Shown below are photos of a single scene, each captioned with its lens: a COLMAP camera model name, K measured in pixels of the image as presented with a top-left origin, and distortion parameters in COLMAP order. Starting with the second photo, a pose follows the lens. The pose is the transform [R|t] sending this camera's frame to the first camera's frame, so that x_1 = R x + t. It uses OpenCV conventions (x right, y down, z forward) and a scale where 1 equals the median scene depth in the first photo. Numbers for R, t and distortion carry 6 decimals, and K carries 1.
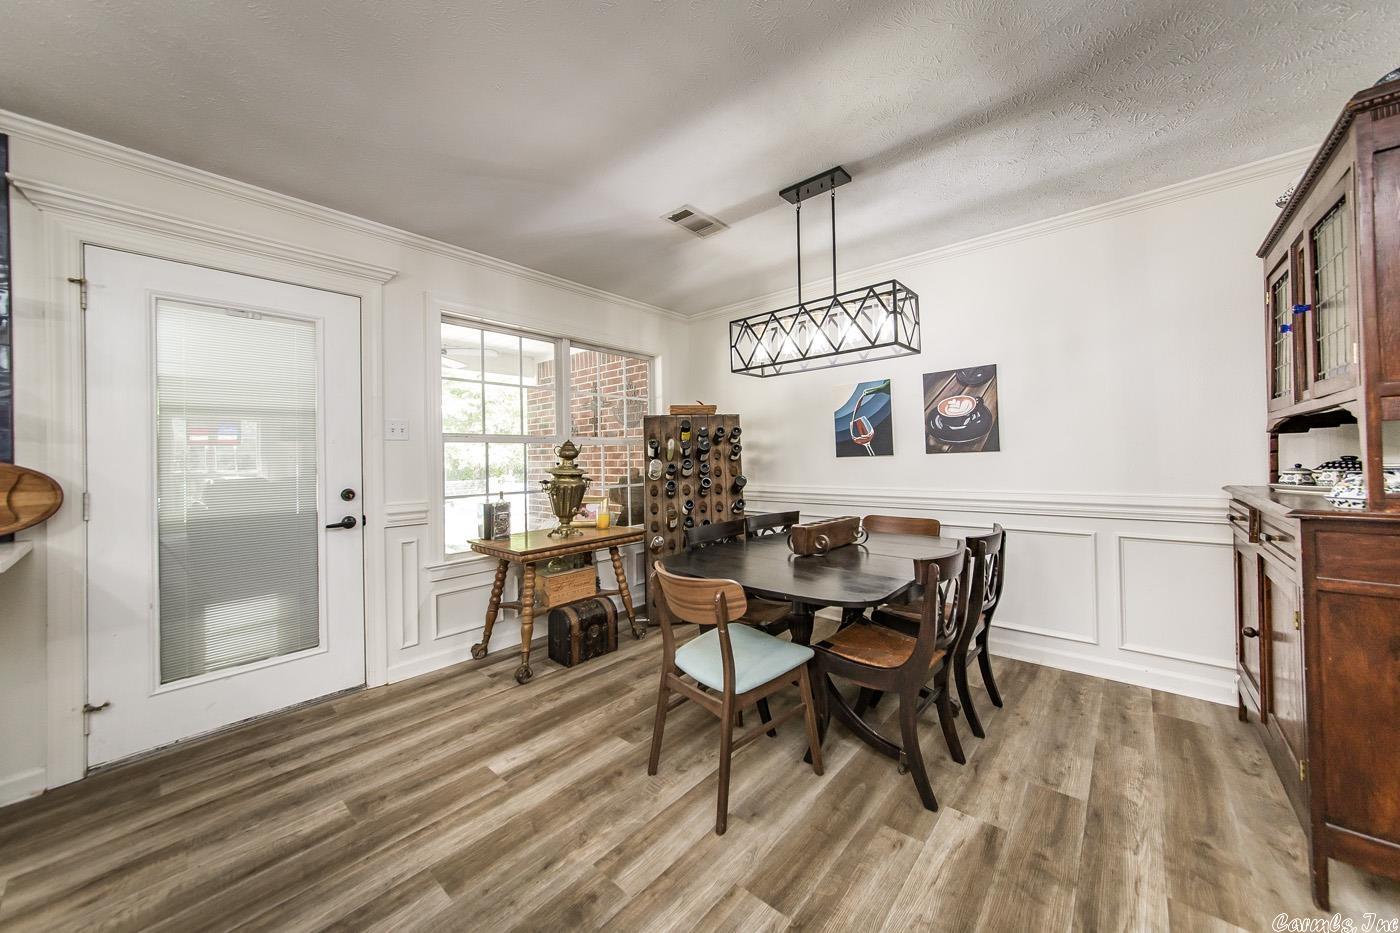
lens RADIAL K [[496.5, 0, 700.3], [0, 496.5, 453.0], [0, 0, 1]] dist [-0.001255, -0.000139]
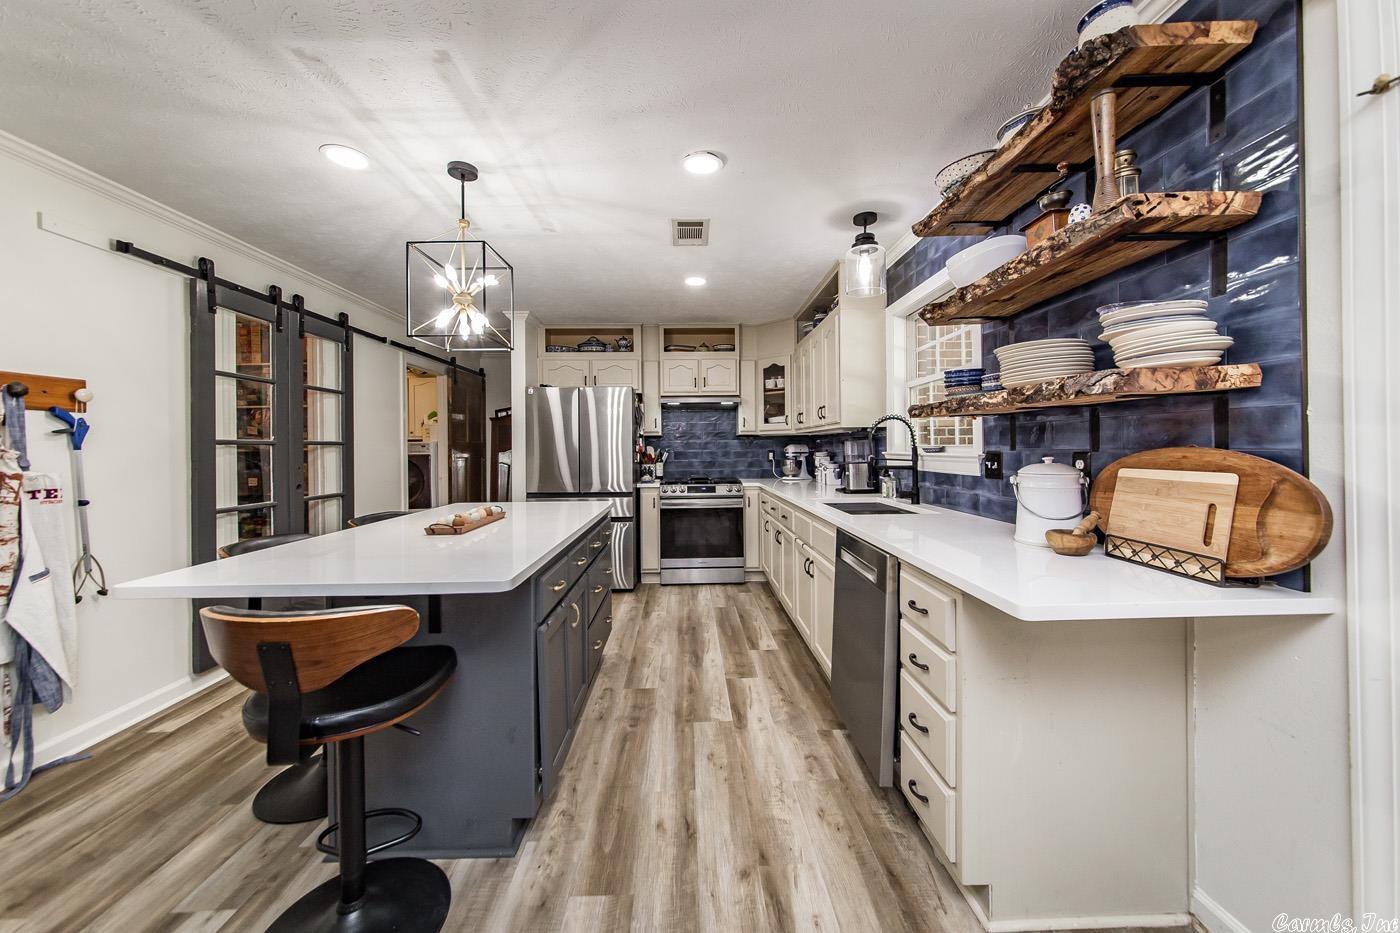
lens RADIAL K [[505.8, 0, 700.0], [0, 505.8, 450.0], [0, 0, 1]] dist [-0.000047, 0.000404]
pose [[-0.733589, 0.026109, -0.679092, -0.278158], [0.028866, 0.999557, 0.007247, -0.010066], [0.678980, -0.014286, -0.734018, 0.585331]]
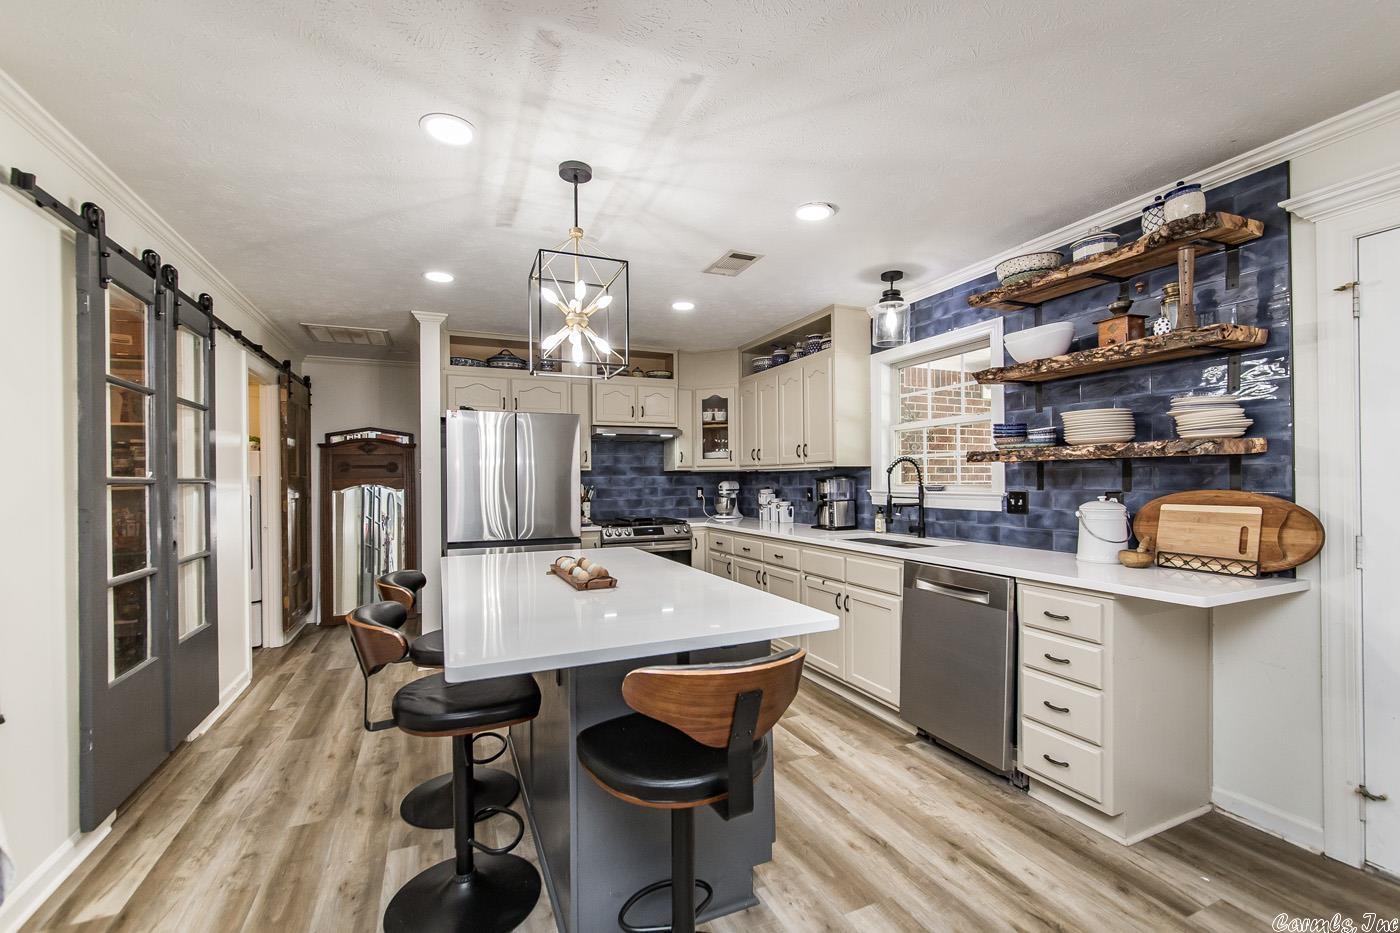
lens RADIAL K [[594.2, 0, 701.8], [0, 594.2, 482.6], [0, 0, 1]] dist [-0.002006, -0.000152]
pose [[-0.421601, 0.024311, -0.906456, 0.093191], [0.024373, 0.999583, 0.015473, -0.034512], [0.906454, -0.015570, -0.422017, 0.269923]]
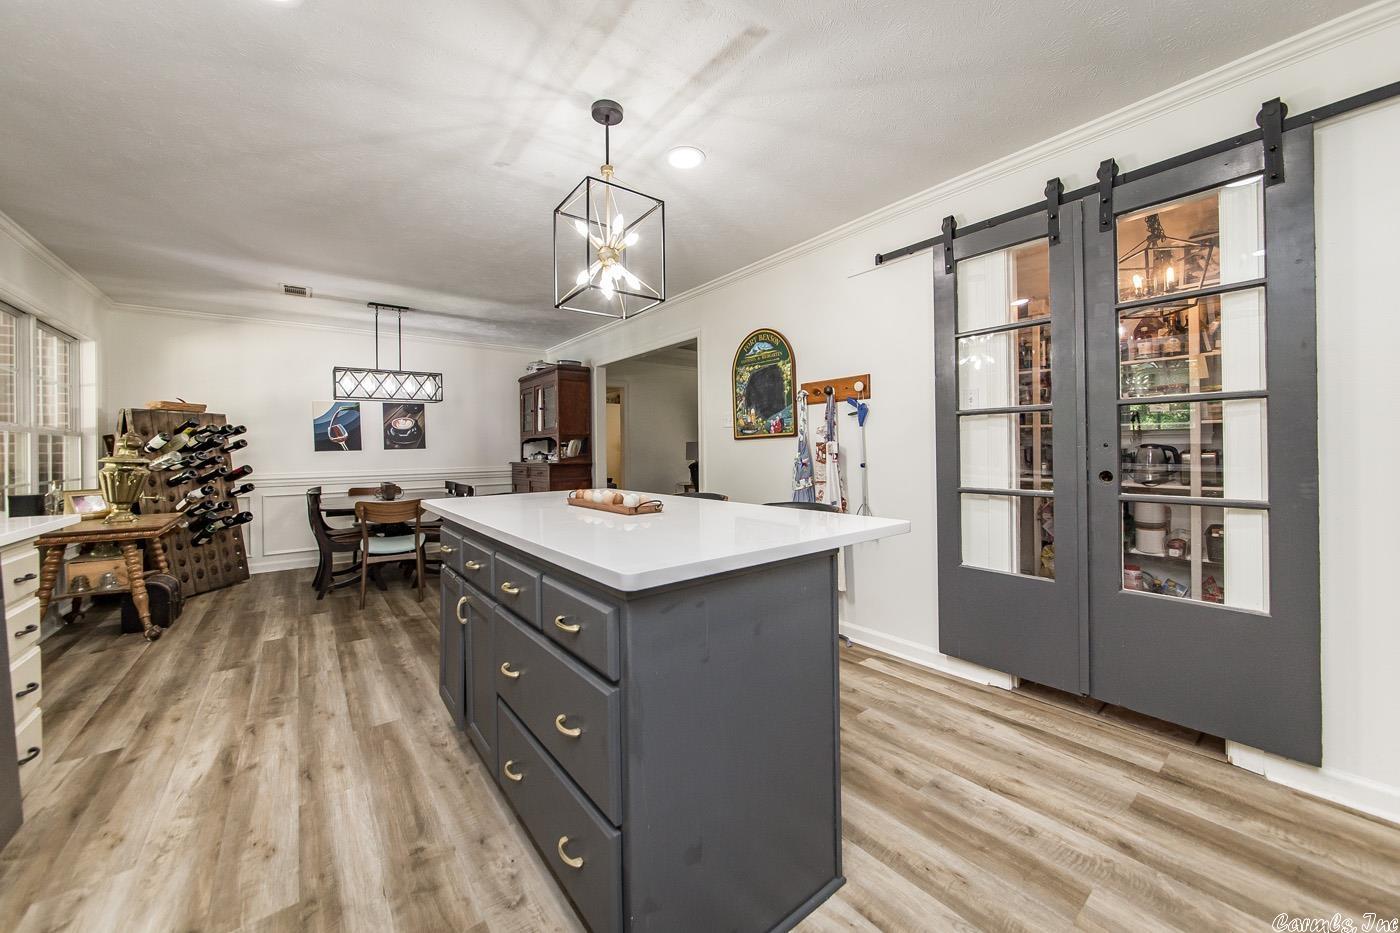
lens RADIAL K [[518.1, 0, 704.6], [0, 518.1, 448.7], [0, 0, 1]] dist [-0.026962, 0.006089]
pose [[0.180840, 0.017477, 0.983357, -1.174507], [-0.000653, 0.999844, -0.017650, 0.031814], [-0.983512, 0.002549, 0.180823, -0.439539]]
